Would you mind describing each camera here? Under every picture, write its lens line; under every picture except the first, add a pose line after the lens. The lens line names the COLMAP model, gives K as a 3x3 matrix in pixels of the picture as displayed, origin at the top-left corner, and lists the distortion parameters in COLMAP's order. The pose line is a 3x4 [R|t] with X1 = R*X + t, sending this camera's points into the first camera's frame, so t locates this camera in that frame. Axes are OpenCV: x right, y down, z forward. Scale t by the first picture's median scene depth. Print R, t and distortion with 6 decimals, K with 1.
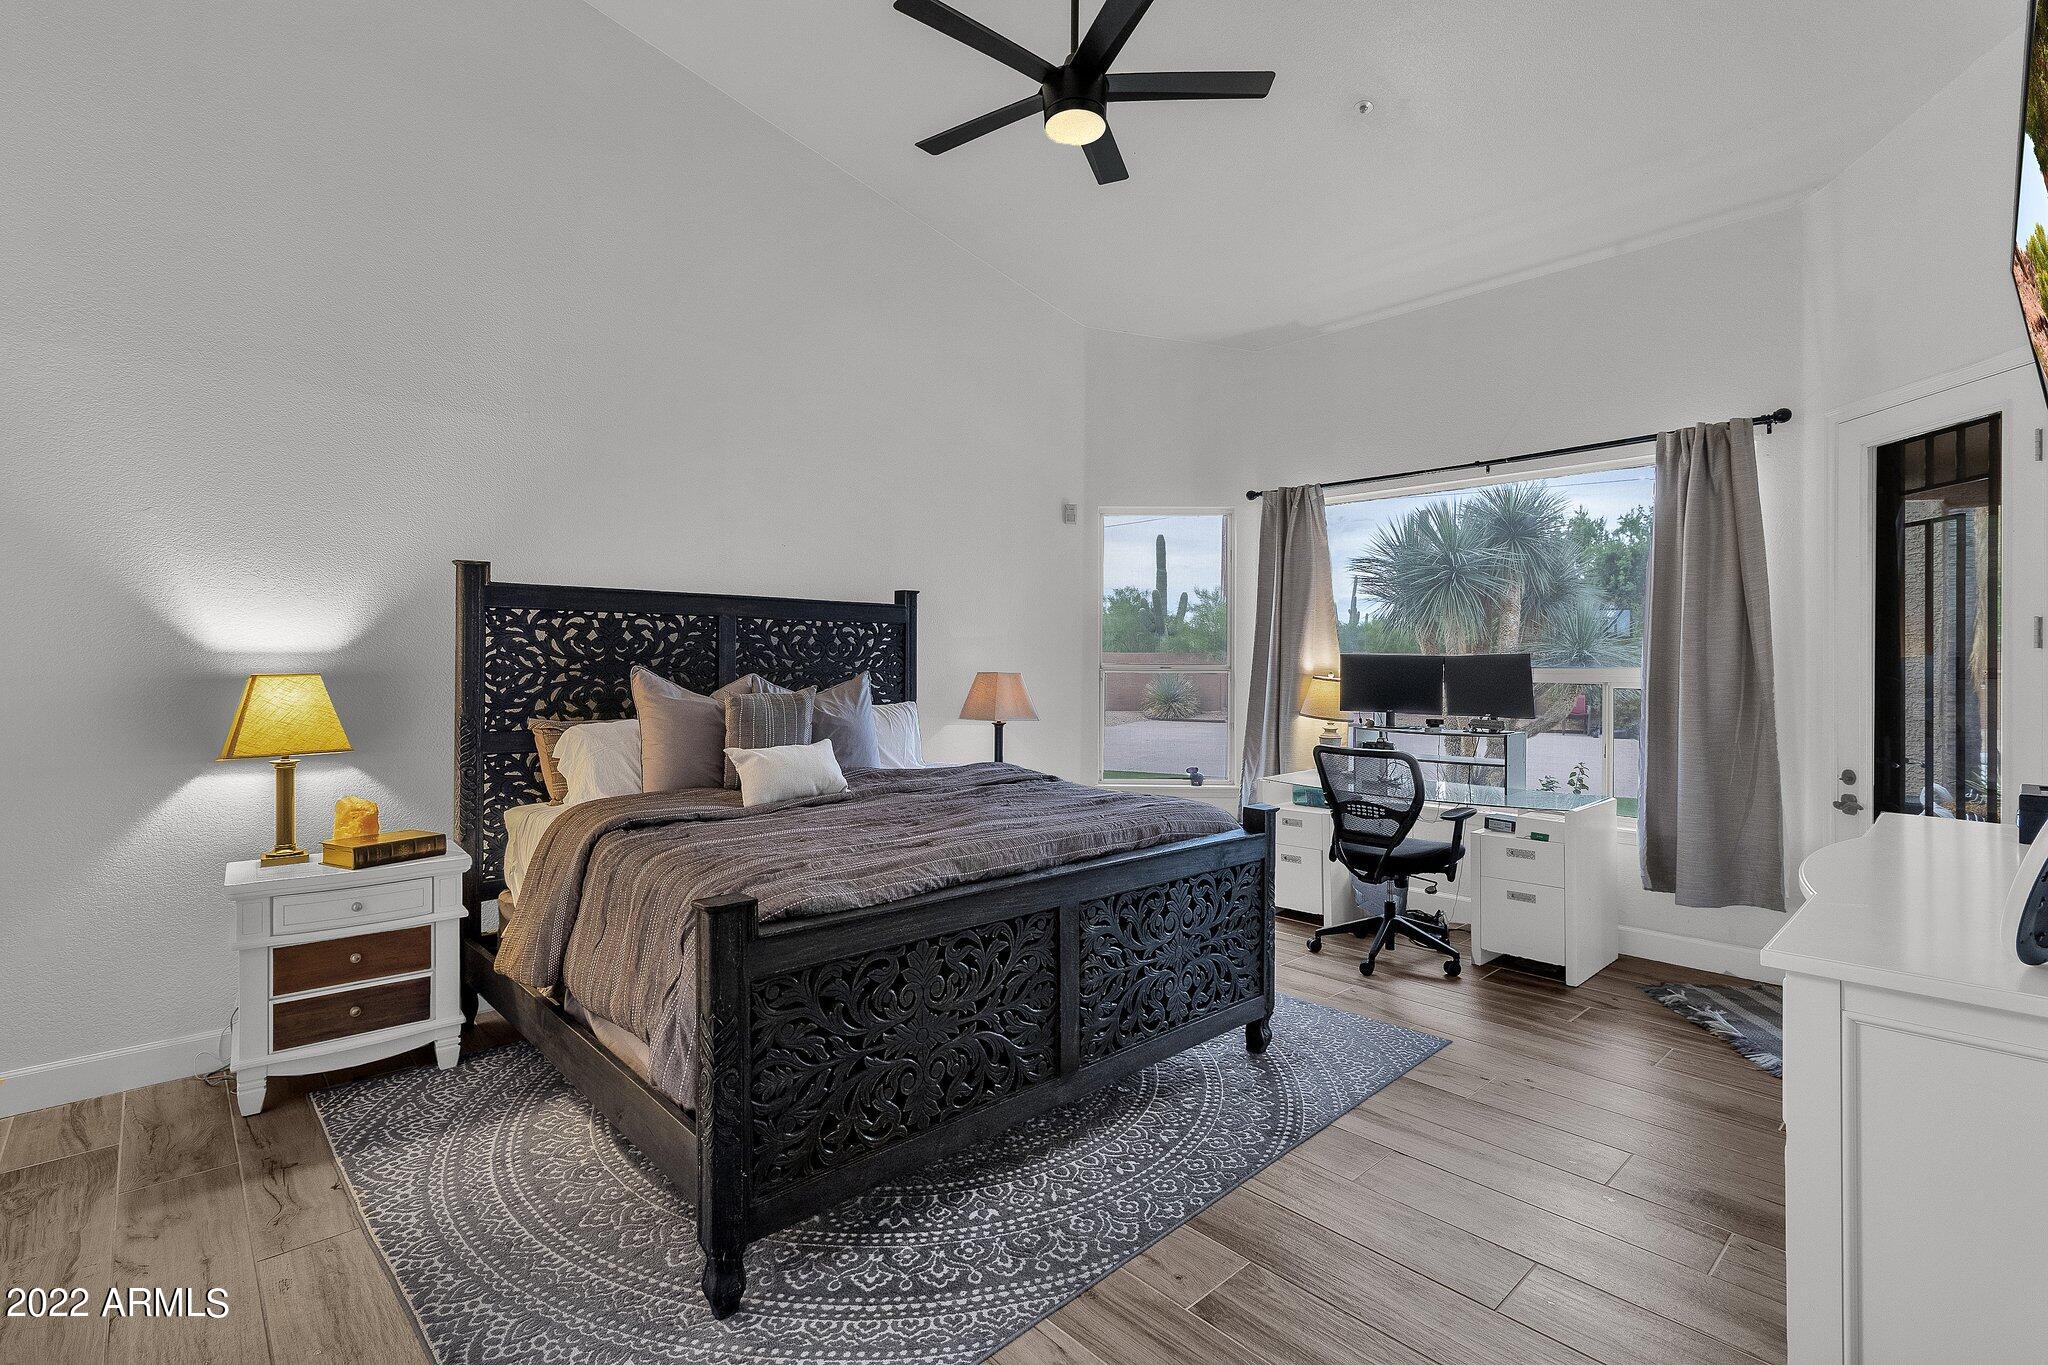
lens RADIAL K [[962.4, 0, 1020.2], [0, 962.4, 669.3], [0, 0, 1]] dist [-0.000577, -0.000189]
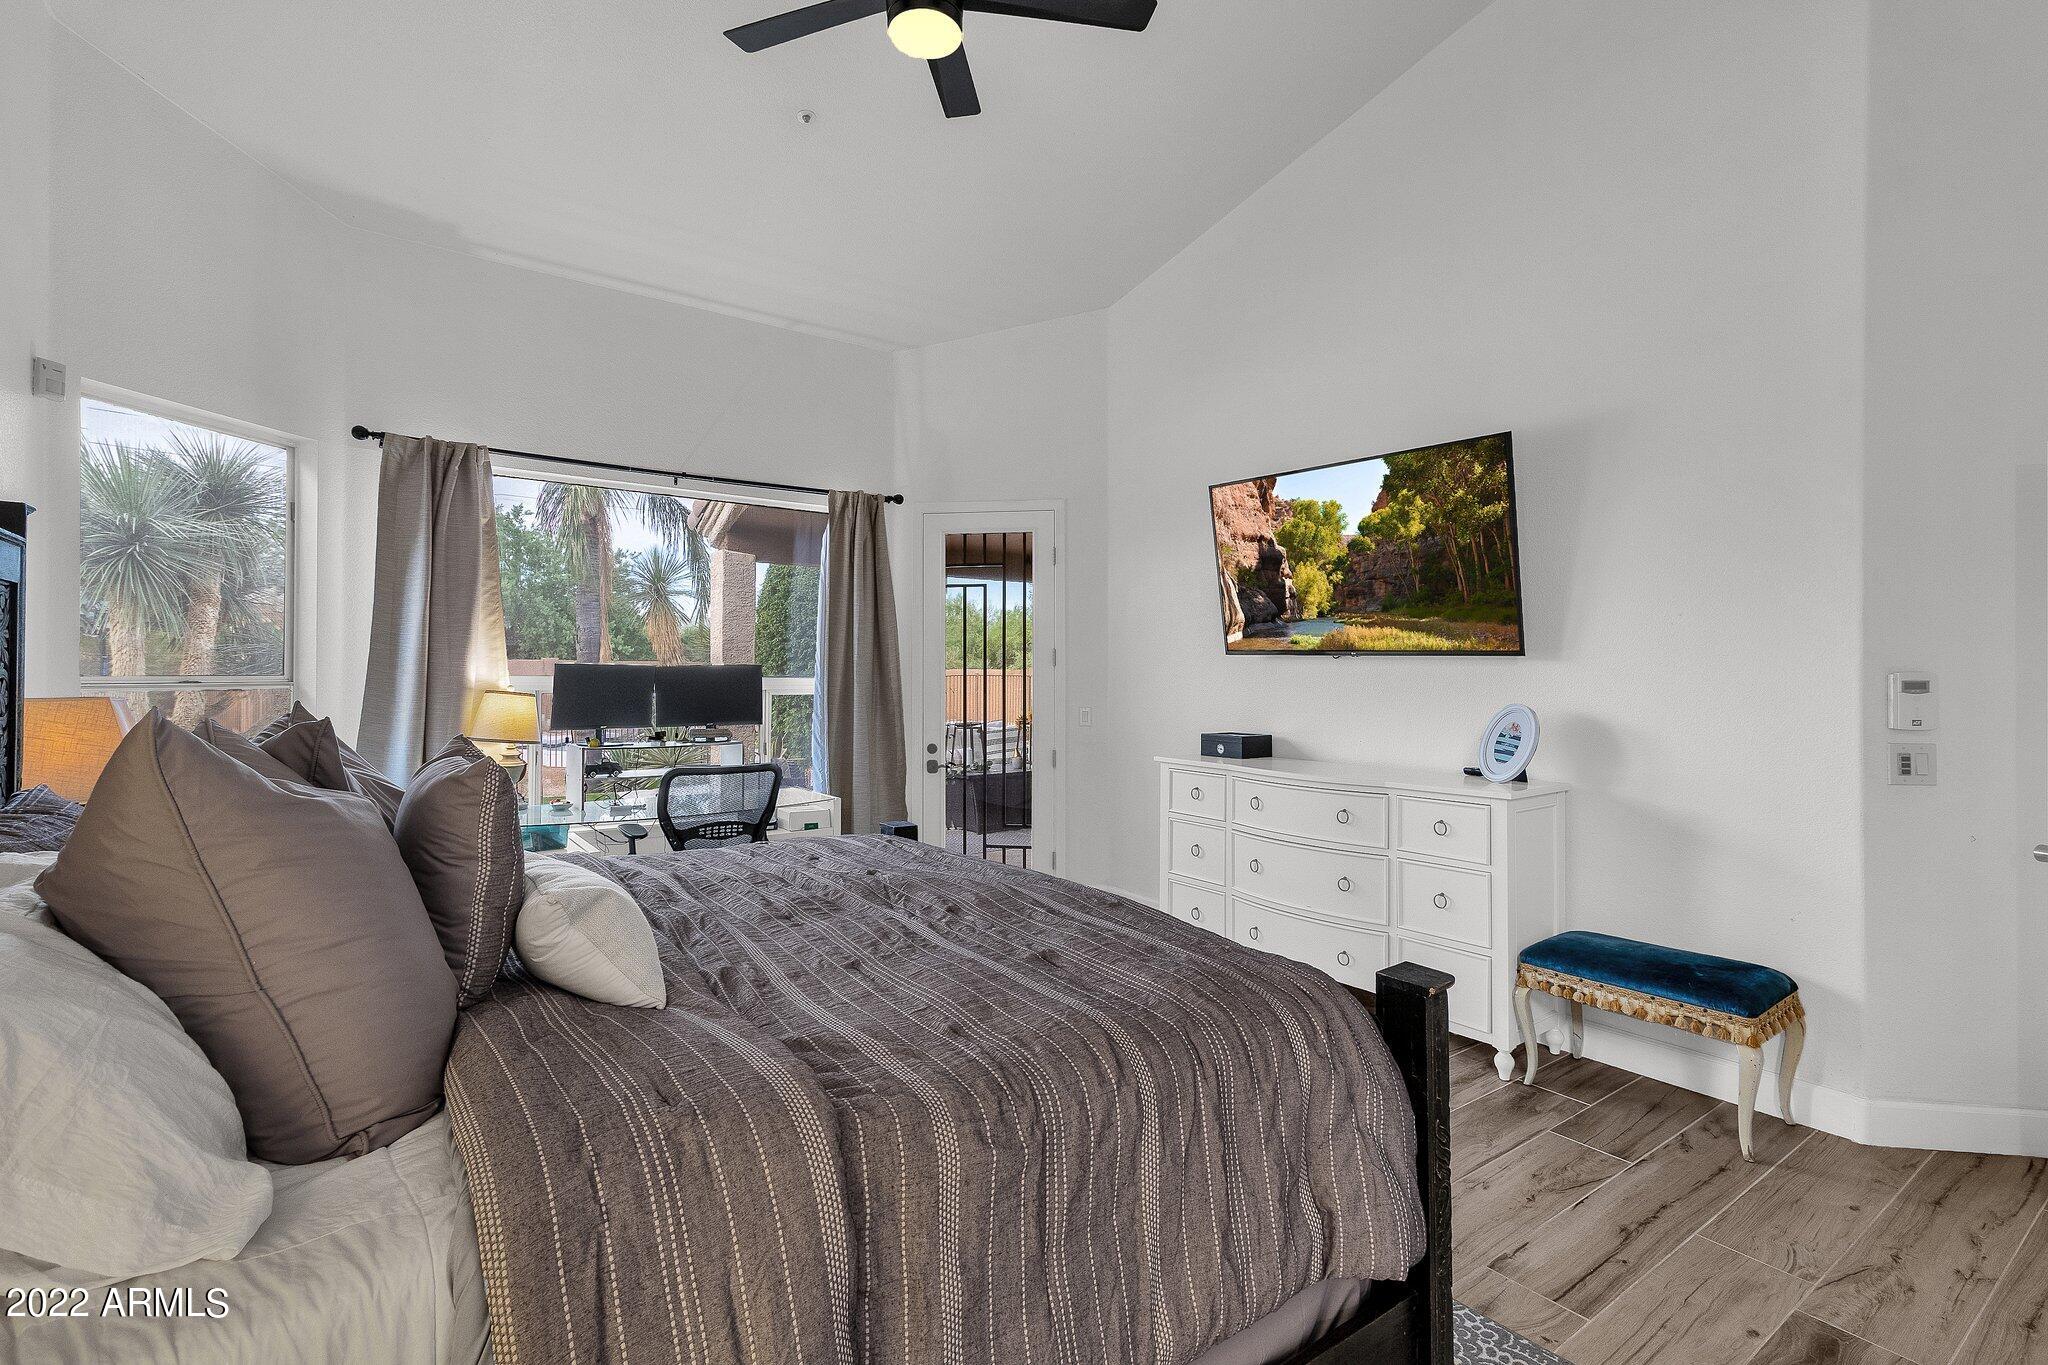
lens RADIAL K [[962.4, 0, 1022.4], [0, 962.4, 662.7], [0, 0, 1]] dist [-0.000577, -0.000189]
pose [[0.091142, 0.006749, 0.995815, -0.449732], [0.005743, 0.999957, -0.007303, -0.007560], [-0.995821, 0.006385, 0.091099, 0.510948]]
